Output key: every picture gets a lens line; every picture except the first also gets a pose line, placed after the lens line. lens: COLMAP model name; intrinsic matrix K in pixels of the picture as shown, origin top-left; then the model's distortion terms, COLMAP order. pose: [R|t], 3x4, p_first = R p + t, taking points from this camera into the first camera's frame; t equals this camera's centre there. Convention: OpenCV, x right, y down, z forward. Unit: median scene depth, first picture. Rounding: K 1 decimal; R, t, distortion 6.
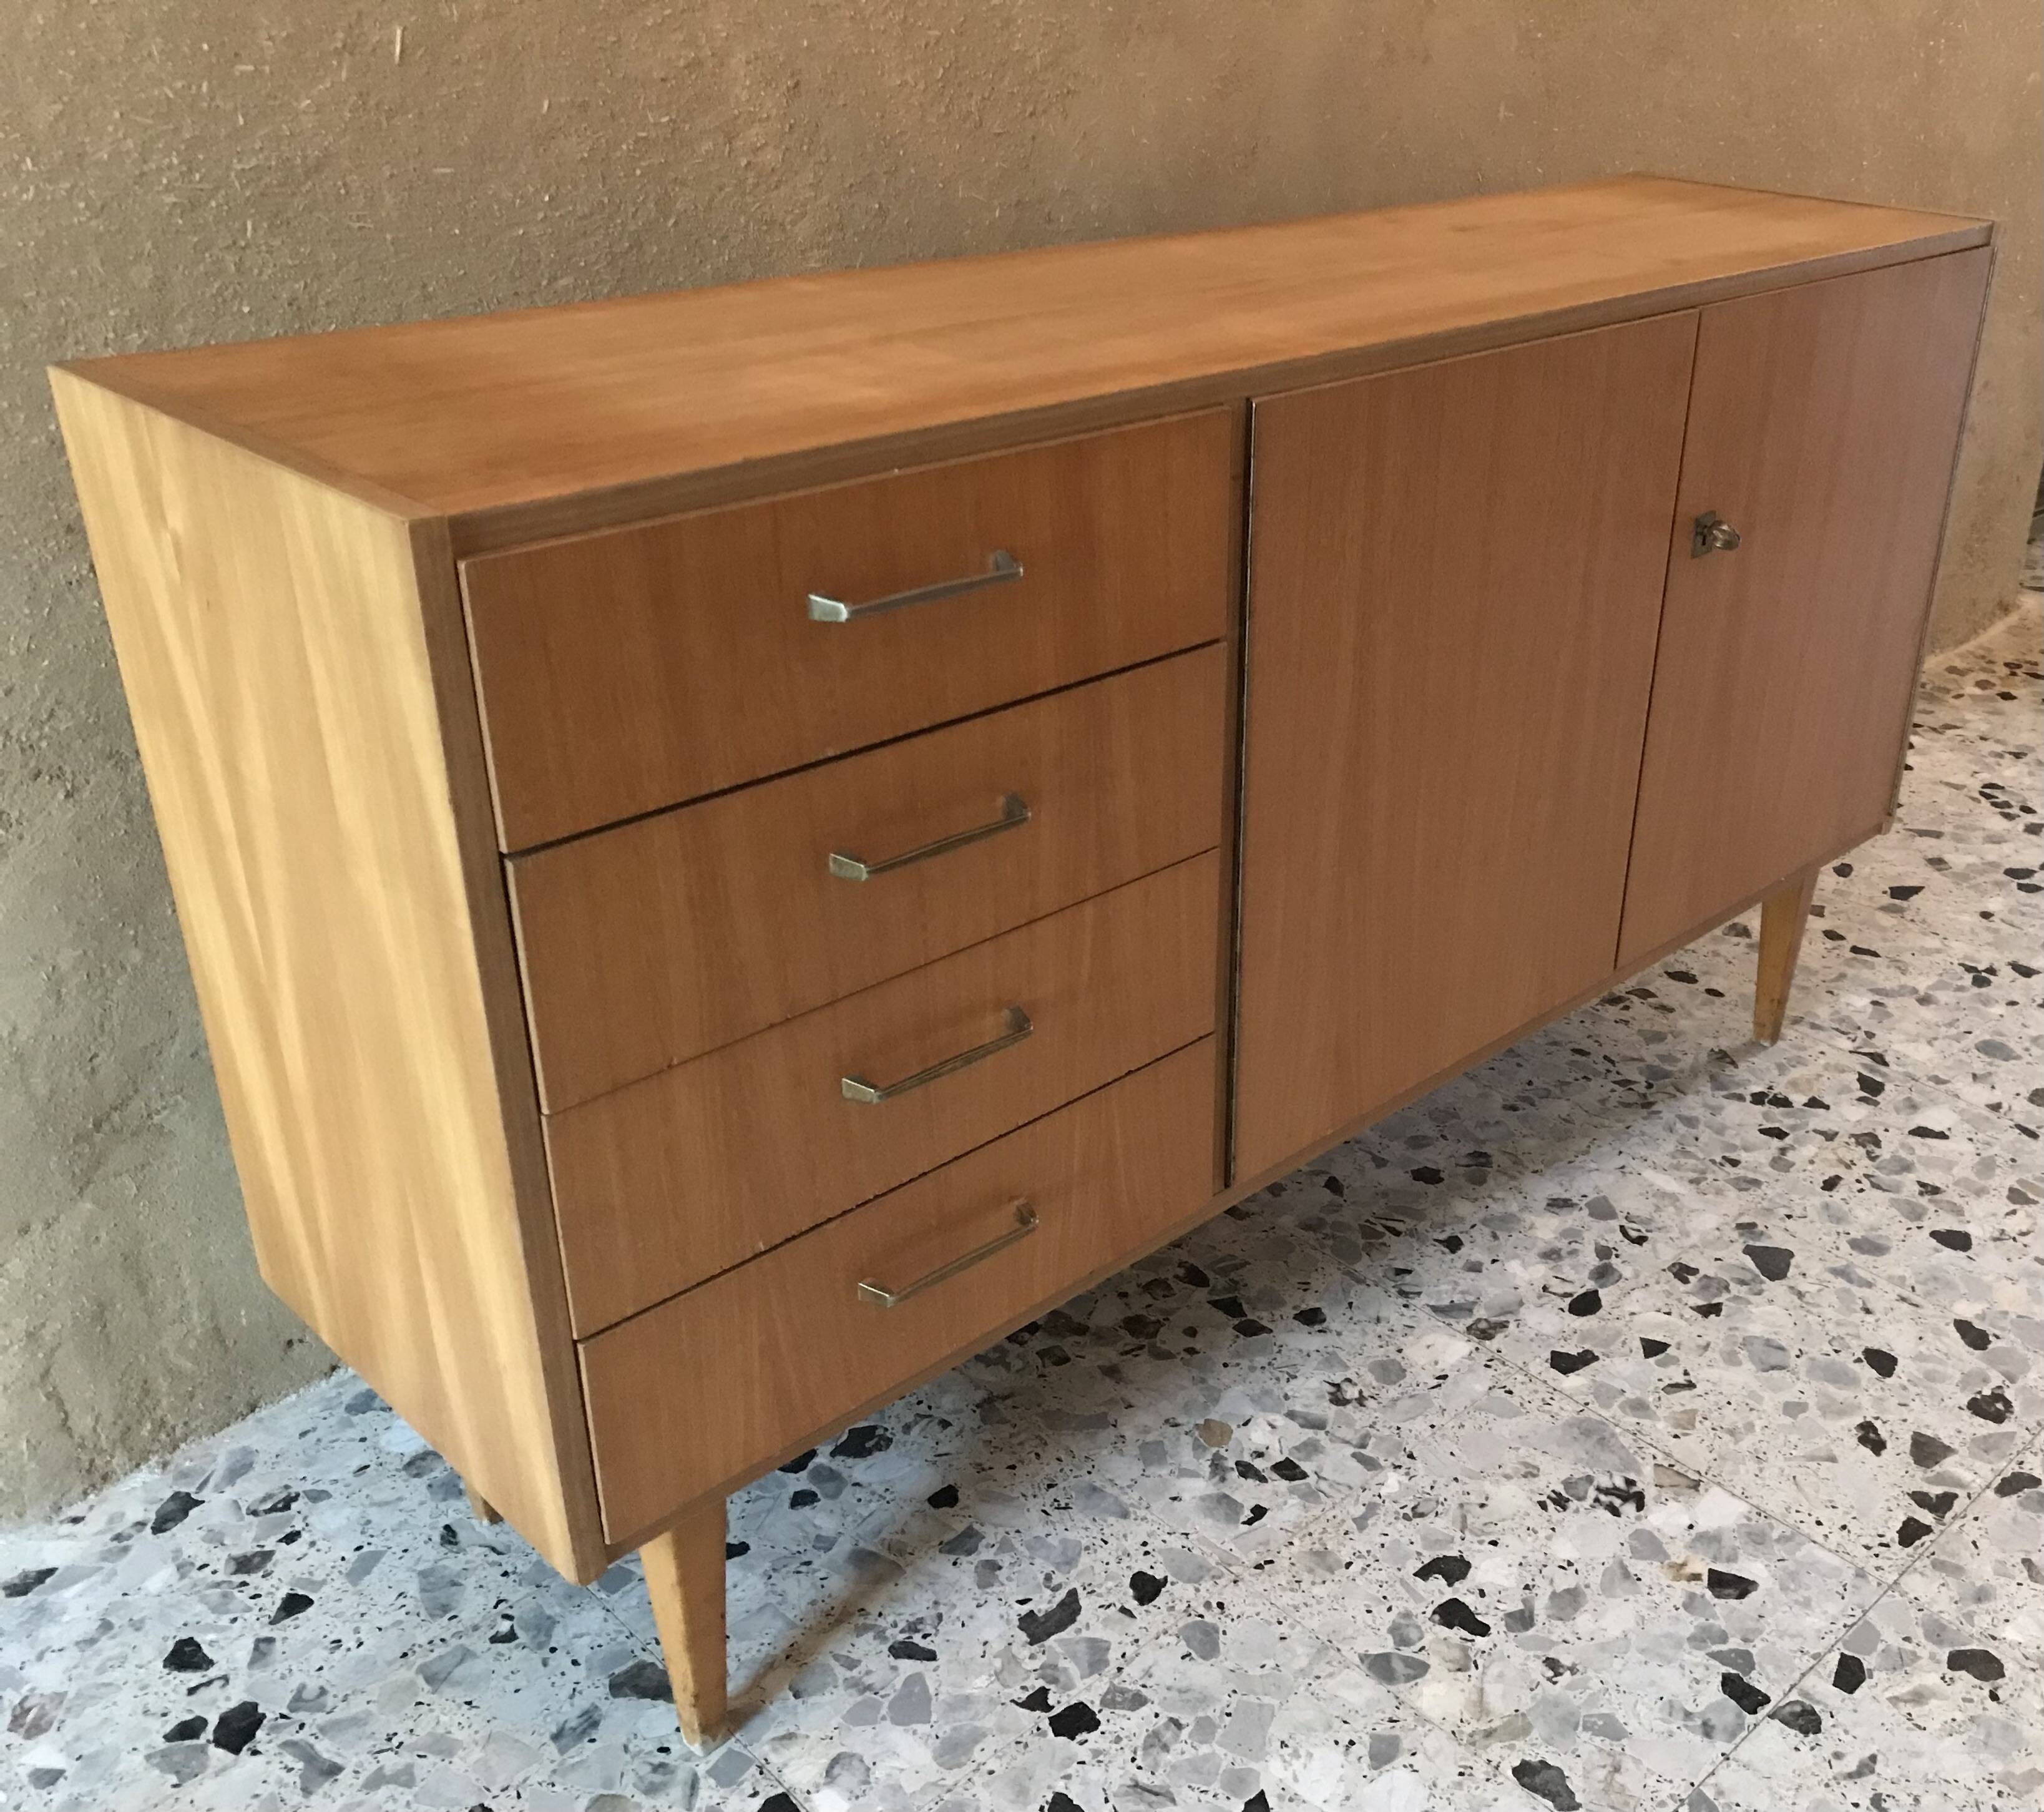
lens RADIAL K [[2059.8, 0, 1259.4], [0, 2059.8, 935.9], [0, 0, 1]] dist [0.017661, 0.000000]
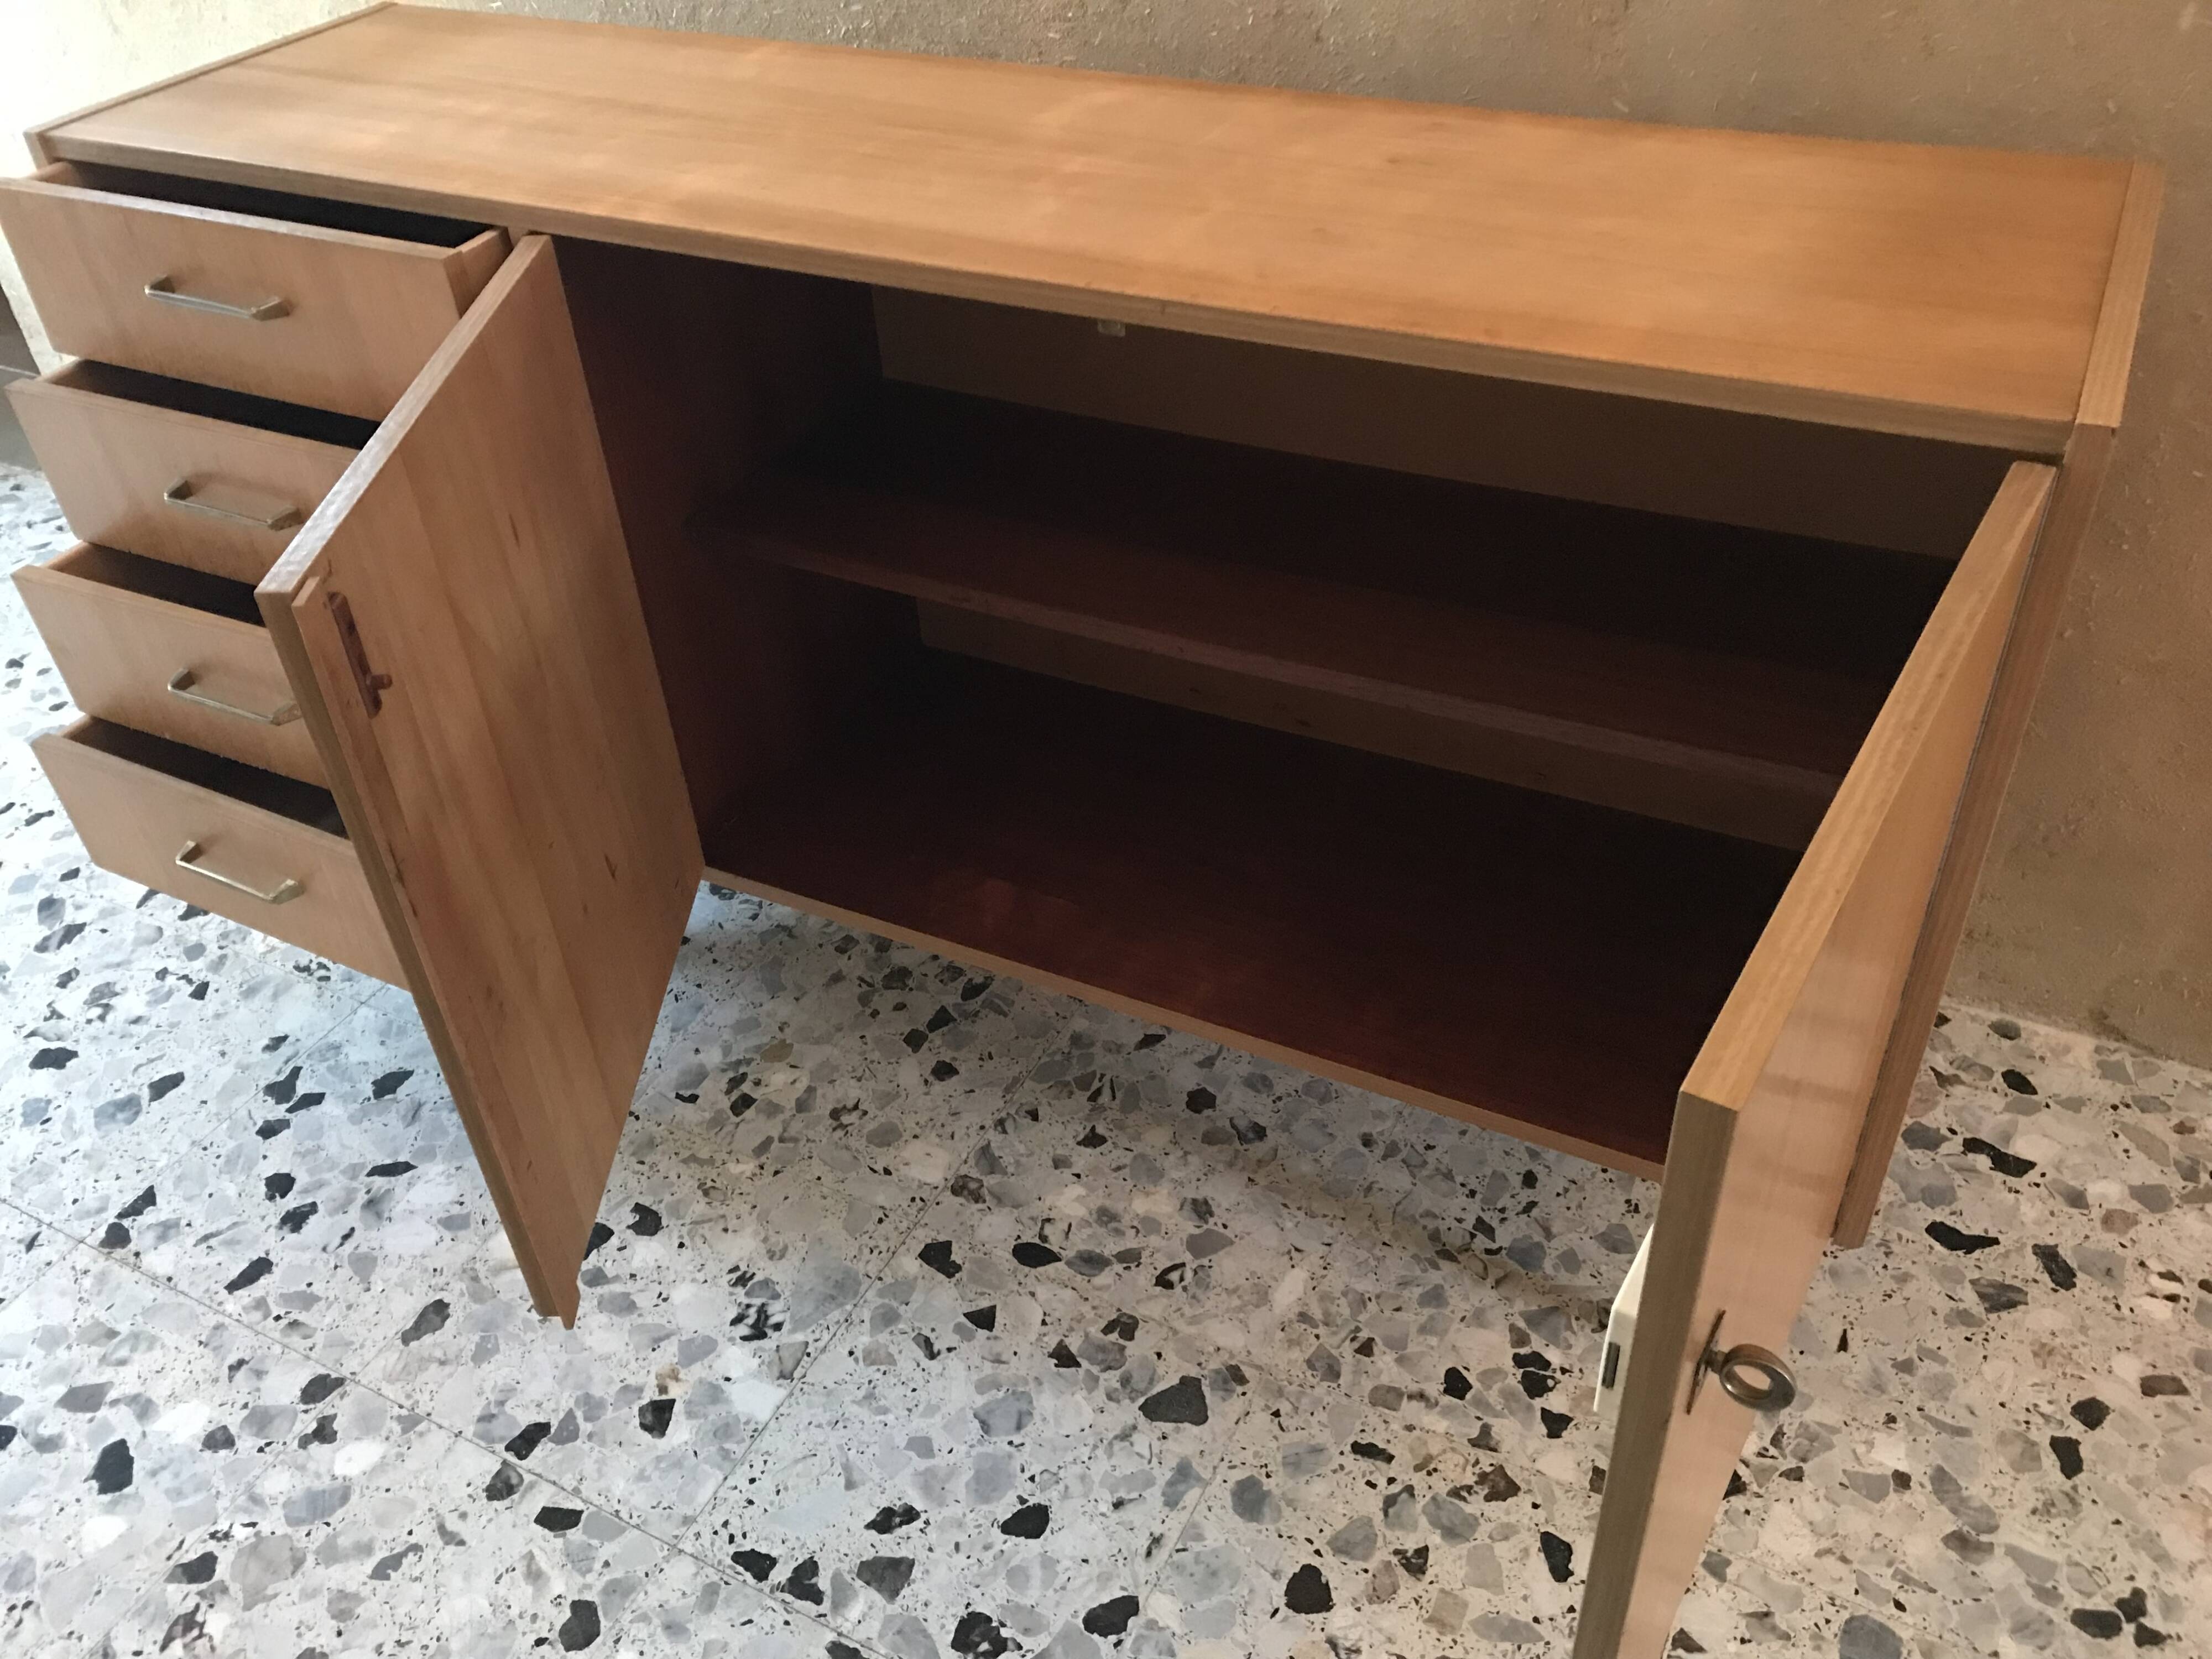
lens RADIAL K [[1818.7, 0, 1107.5], [0, 1818.7, 820.6], [0, 0, 1]] dist [0.000576, 0.024271]
pose [[0.272280, 0.553544, -0.787053, 0.858341], [-0.380045, 0.813320, 0.440542, -0.451031], [0.883985, 0.179165, 0.431822, 0.717621]]
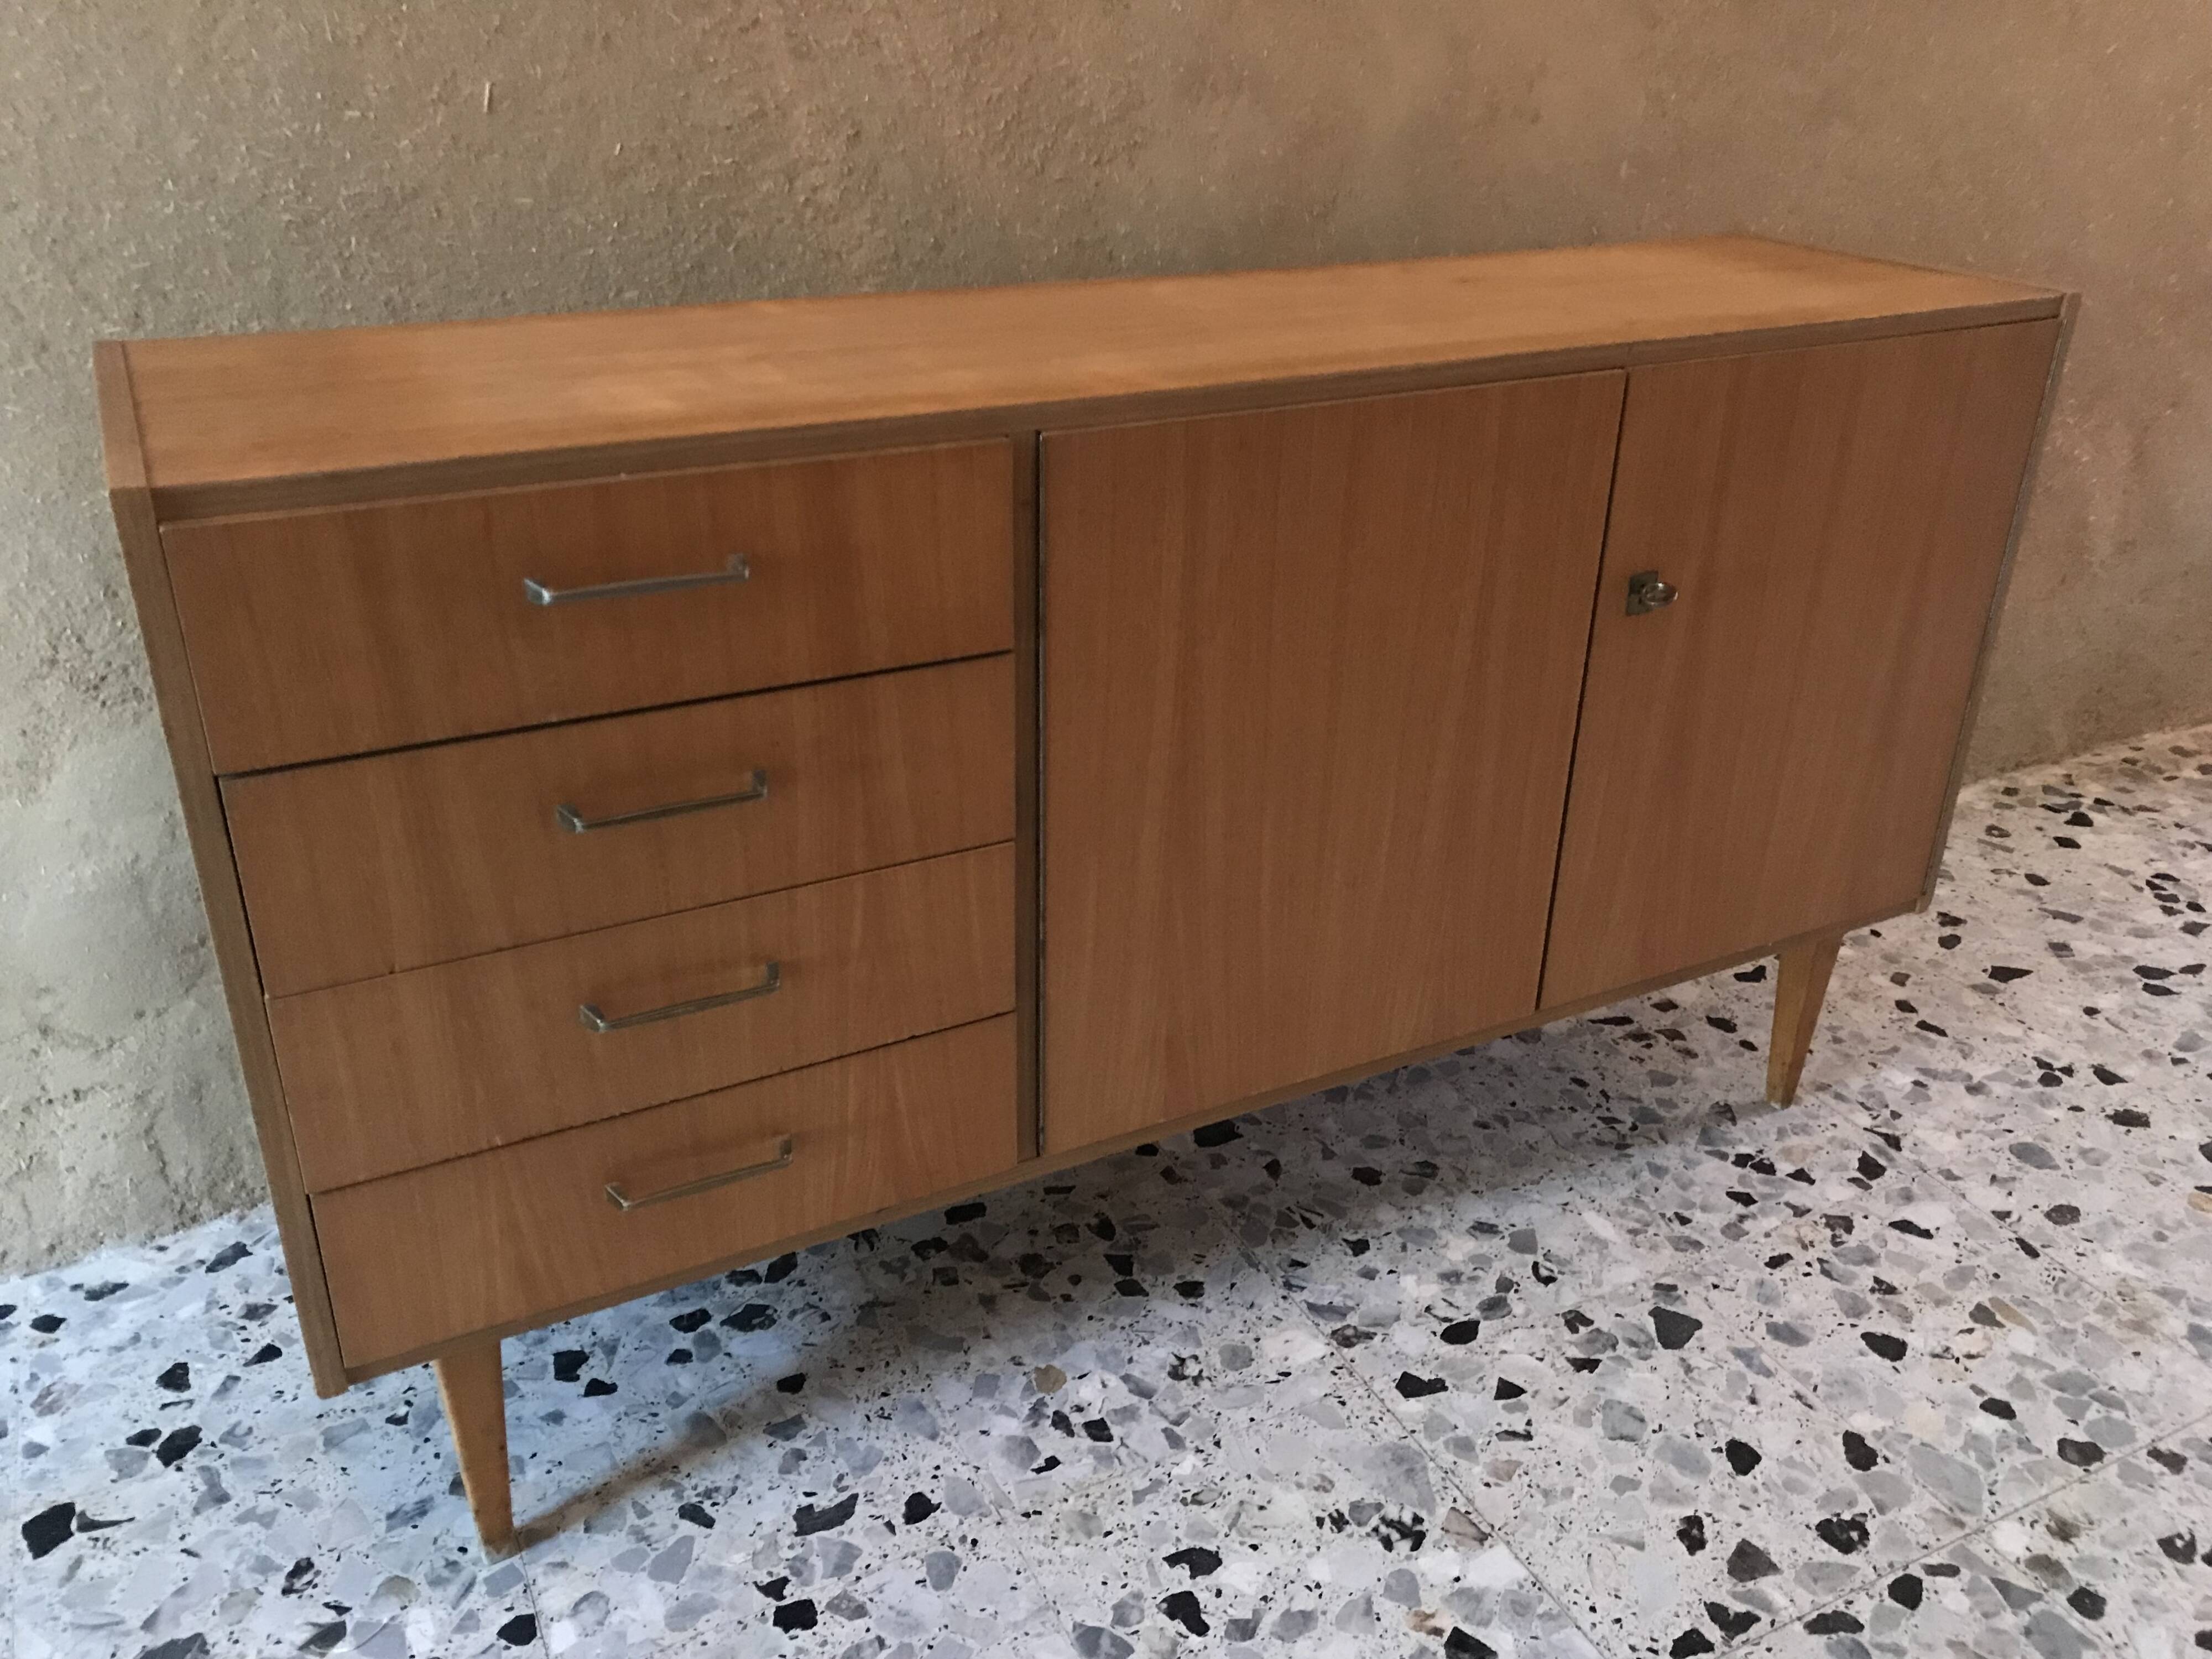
lens RADIAL K [[1818.7, 0, 1115.1], [0, 1818.7, 817.3], [0, 0, 1]] dist [0.000576, 0.024271]
pose [[0.945803, 0.129524, -0.297791, 0.268777], [-0.138323, 0.990350, -0.008571, -0.047664], [0.293807, 0.049298, 0.954593, 0.096956]]
